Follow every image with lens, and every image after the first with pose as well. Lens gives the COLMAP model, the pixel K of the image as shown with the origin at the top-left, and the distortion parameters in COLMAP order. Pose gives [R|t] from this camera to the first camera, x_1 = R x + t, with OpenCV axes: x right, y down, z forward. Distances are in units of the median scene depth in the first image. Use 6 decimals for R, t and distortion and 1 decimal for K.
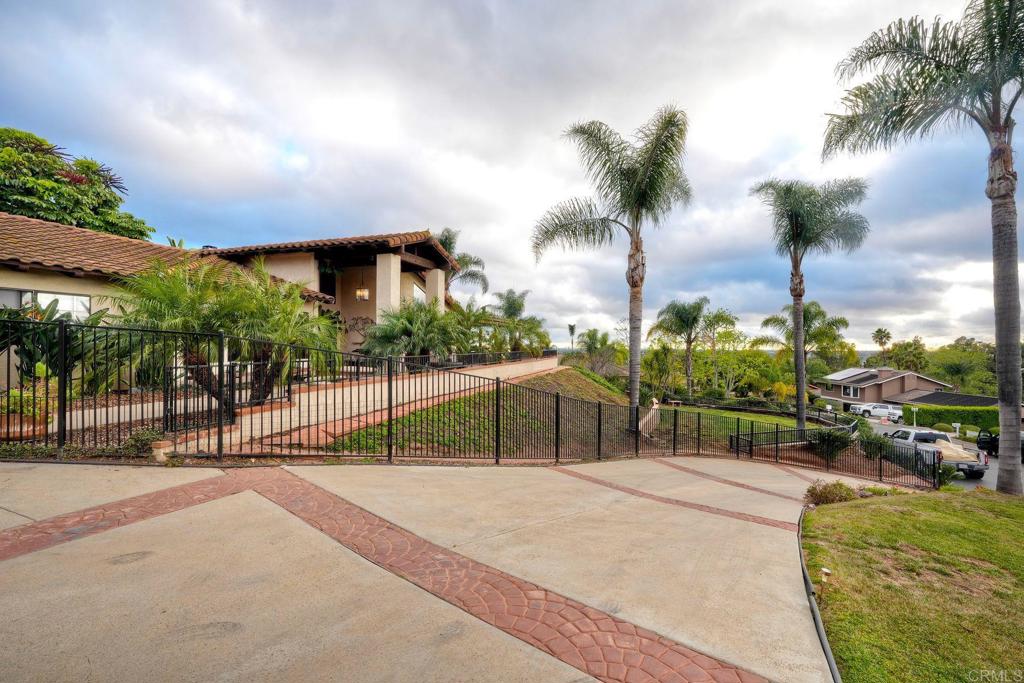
lens RADIAL K [[454.2, 0, 513.0], [0, 454.2, 339.9], [0, 0, 1]] dist [0.002701, 0.000802]
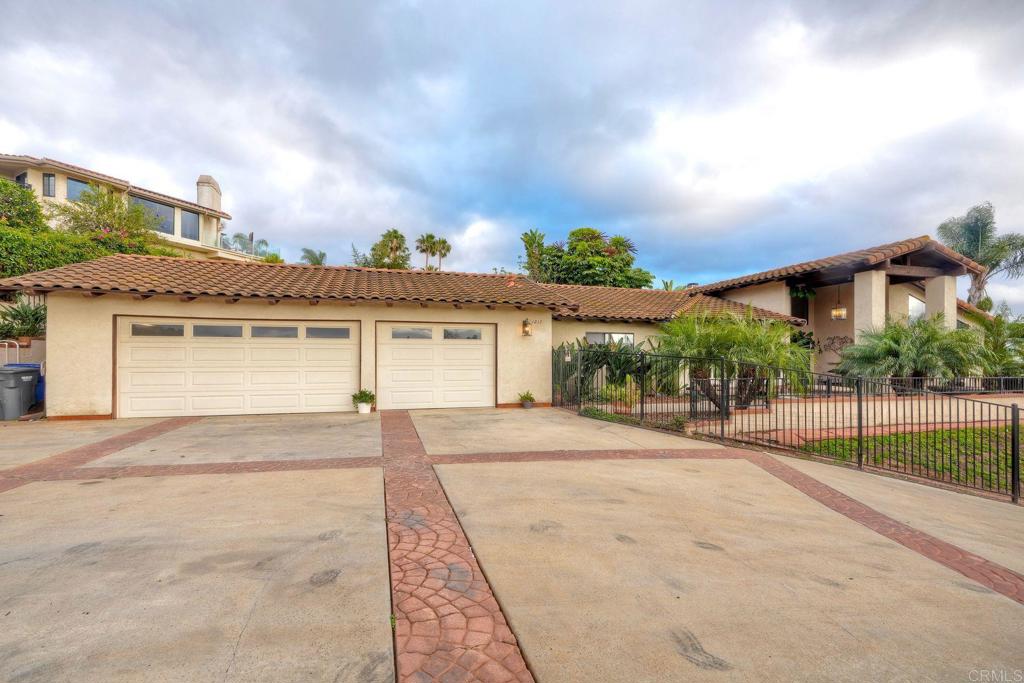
lens RADIAL K [[454.2, 0, 502.2], [0, 454.2, 355.3], [0, 0, 1]] dist [0.002701, 0.000802]
pose [[0.566483, -0.010315, -0.824009, 0.108826], [0.004906, 0.999946, -0.009145, -0.008275], [0.824058, 0.001138, 0.566504, -0.259191]]
